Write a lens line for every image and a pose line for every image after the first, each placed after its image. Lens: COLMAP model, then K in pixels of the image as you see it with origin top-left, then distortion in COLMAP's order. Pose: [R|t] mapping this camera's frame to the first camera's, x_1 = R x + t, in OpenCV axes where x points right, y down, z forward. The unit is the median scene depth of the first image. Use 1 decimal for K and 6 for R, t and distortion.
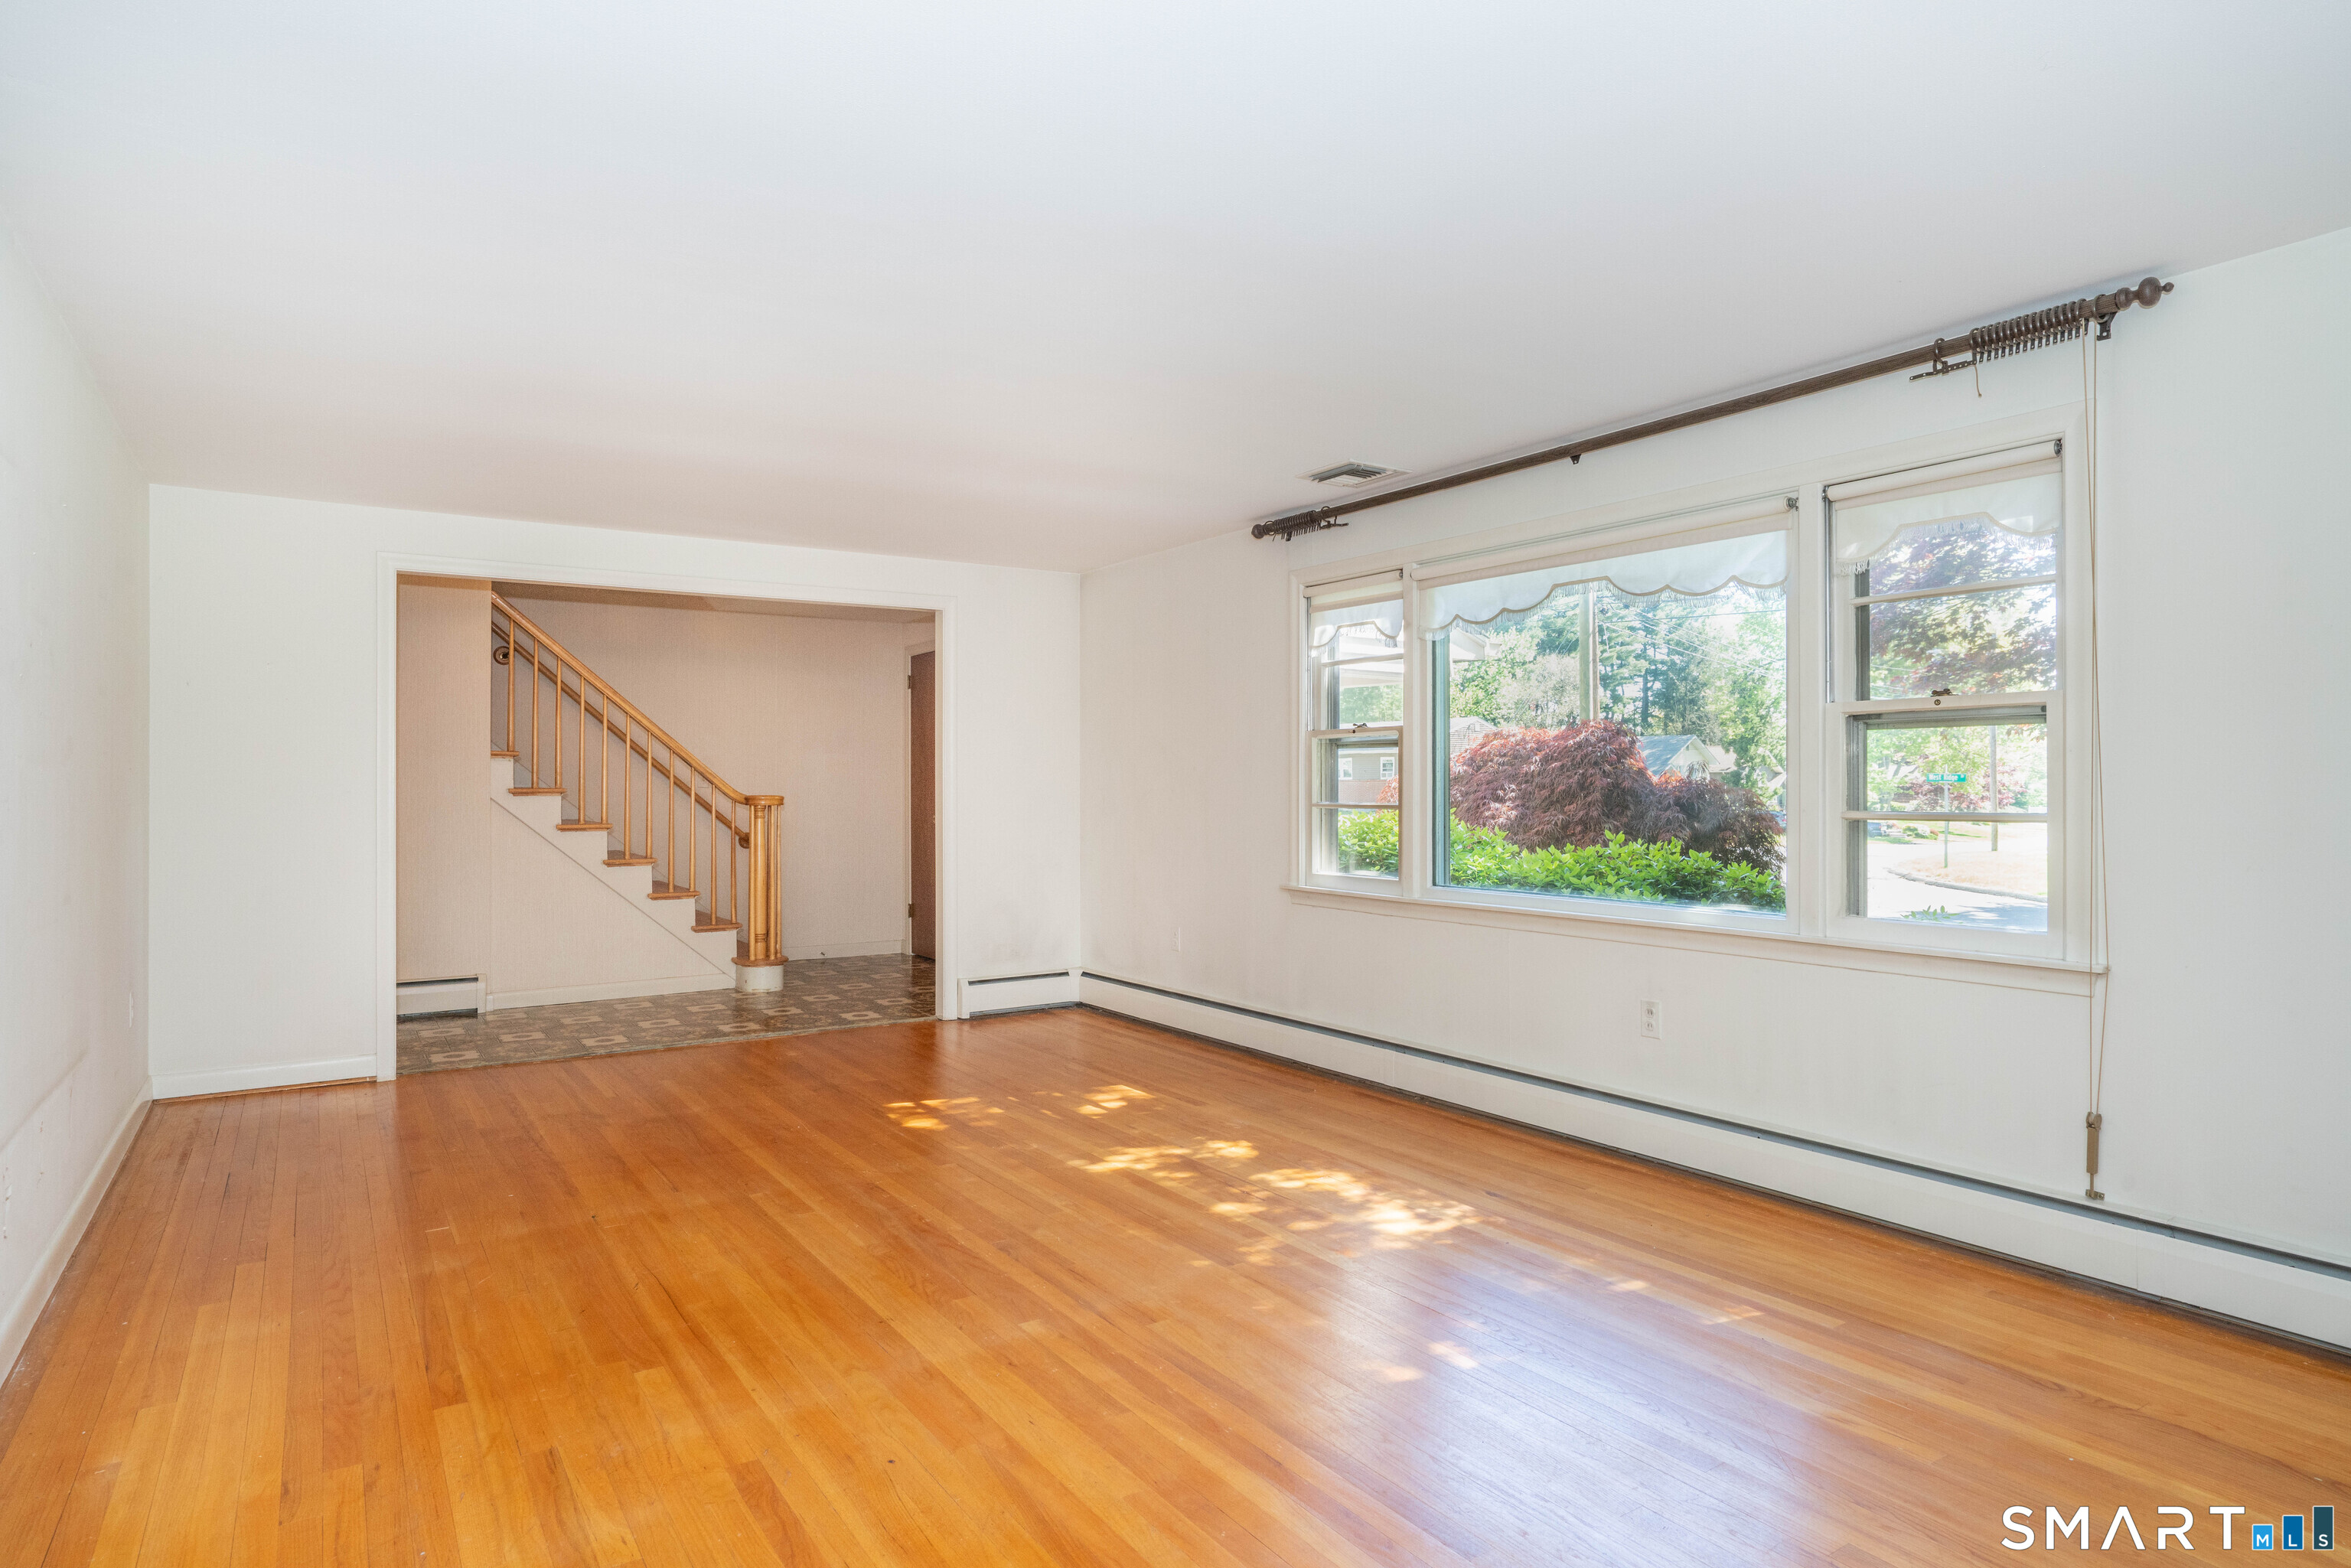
lens RADIAL K [[1318.1, 0, 1175.5], [0, 1318.1, 784.0], [0, 0, 1]] dist [-0.044571, 0.035104]
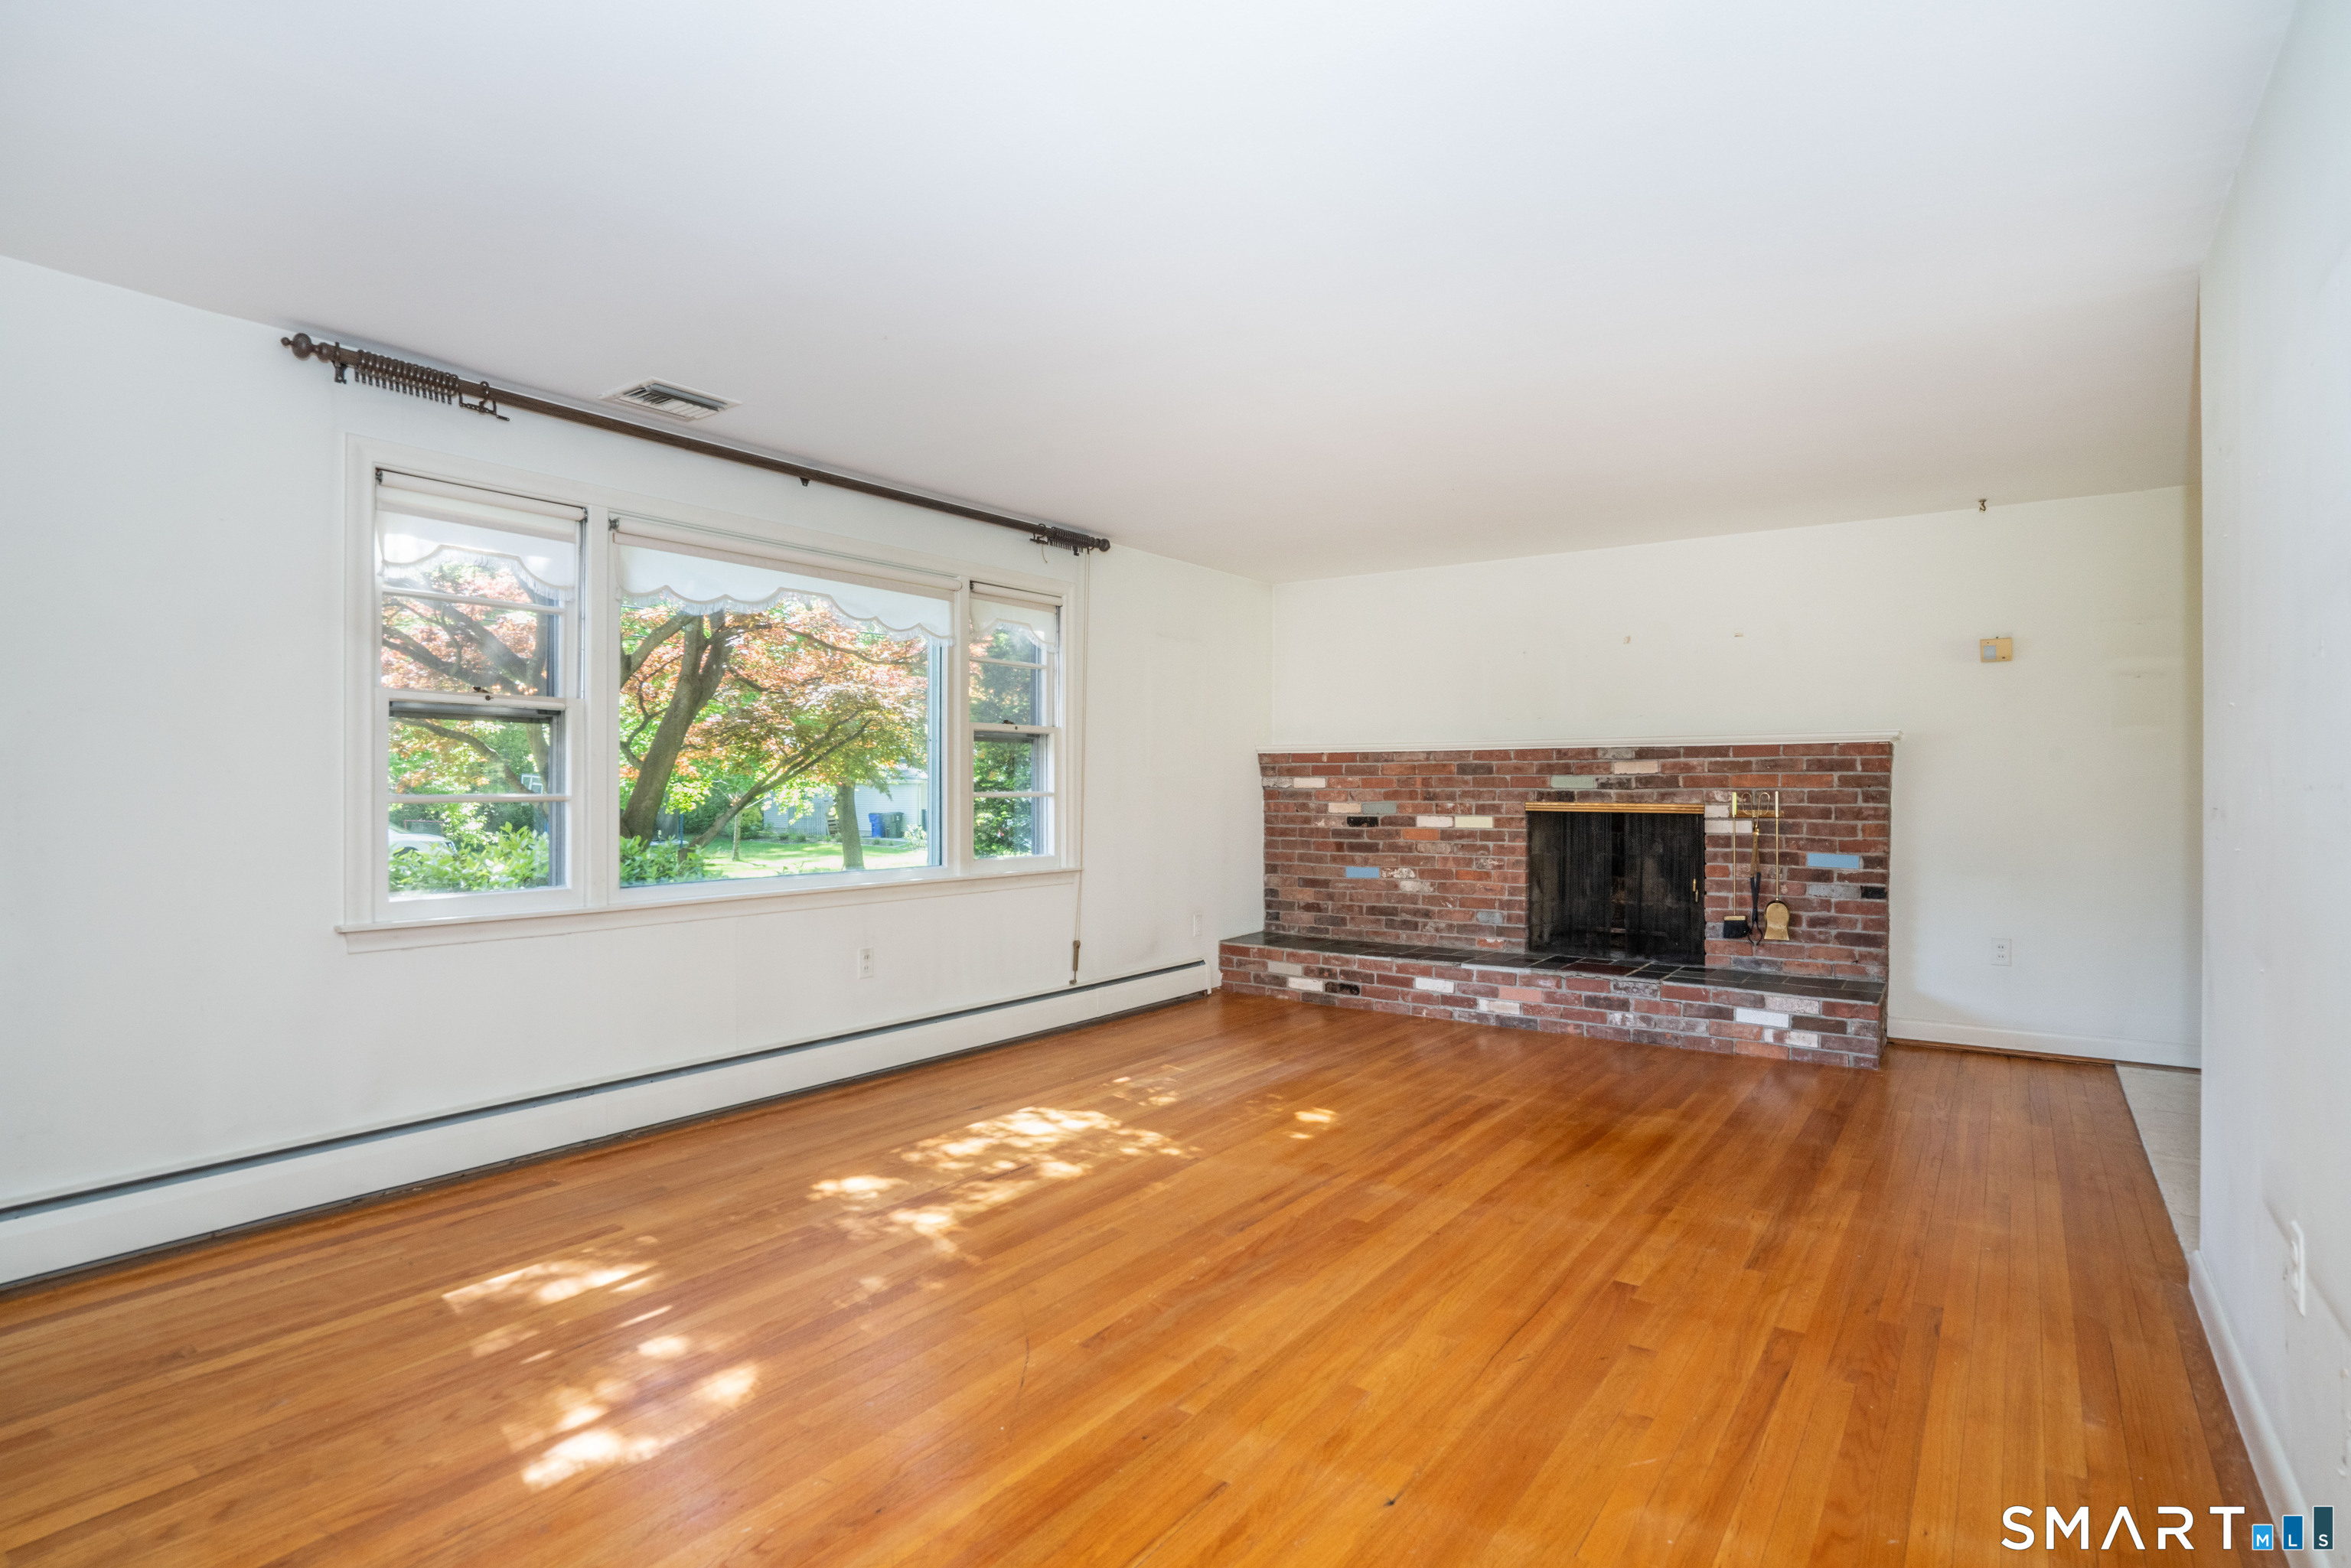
lens RADIAL K [[1199.1, 0, 1175.5], [0, 1199.1, 784.0], [0, 0, 1]] dist [-0.055315, 0.033546]
pose [[-0.356863, -0.001142, 0.934156, -0.856831], [-0.003477, 0.999994, -0.000106, 0.009434], [-0.934150, -0.003286, -0.356865, 1.211870]]
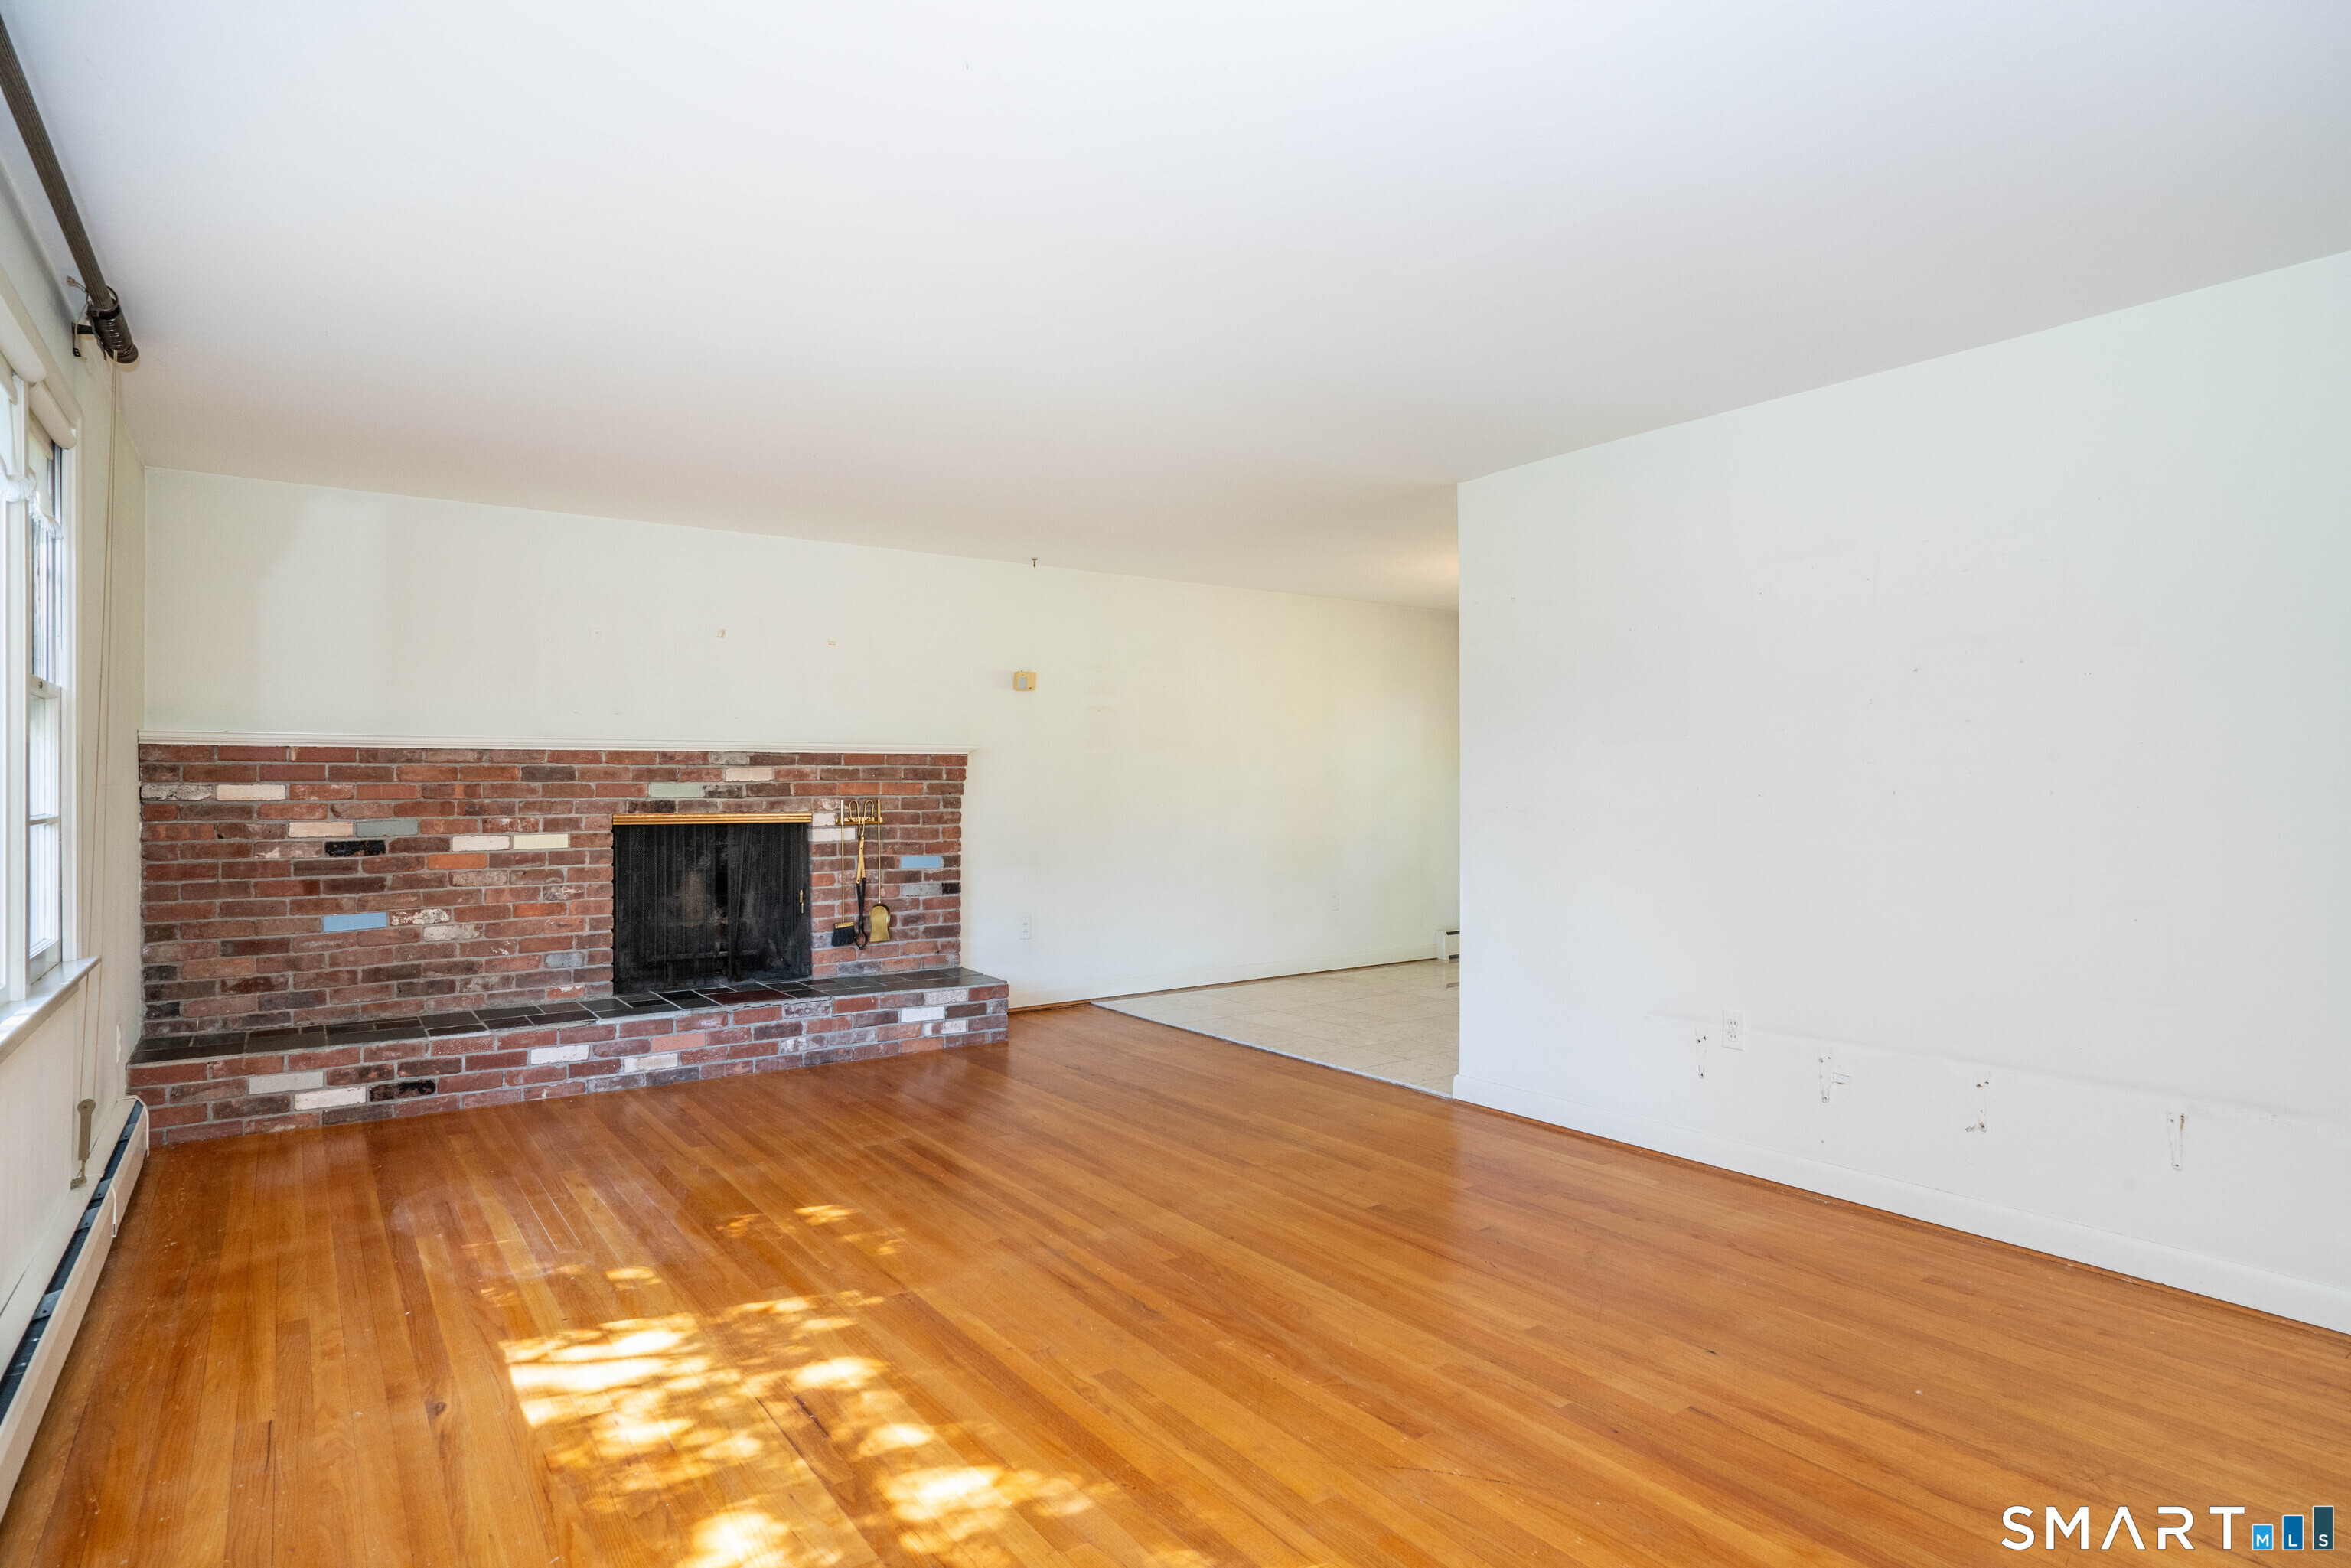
lens RADIAL K [[1274.7, 0, 1175.5], [0, 1274.7, 784.0], [0, 0, 1]] dist [-0.017125, 0.001195]
pose [[-0.999505, 0.000054, -0.031455, -0.105506], [0.000192, 0.999990, -0.004389, 0.004263], [0.031454, -0.004393, -0.999496, 1.632947]]
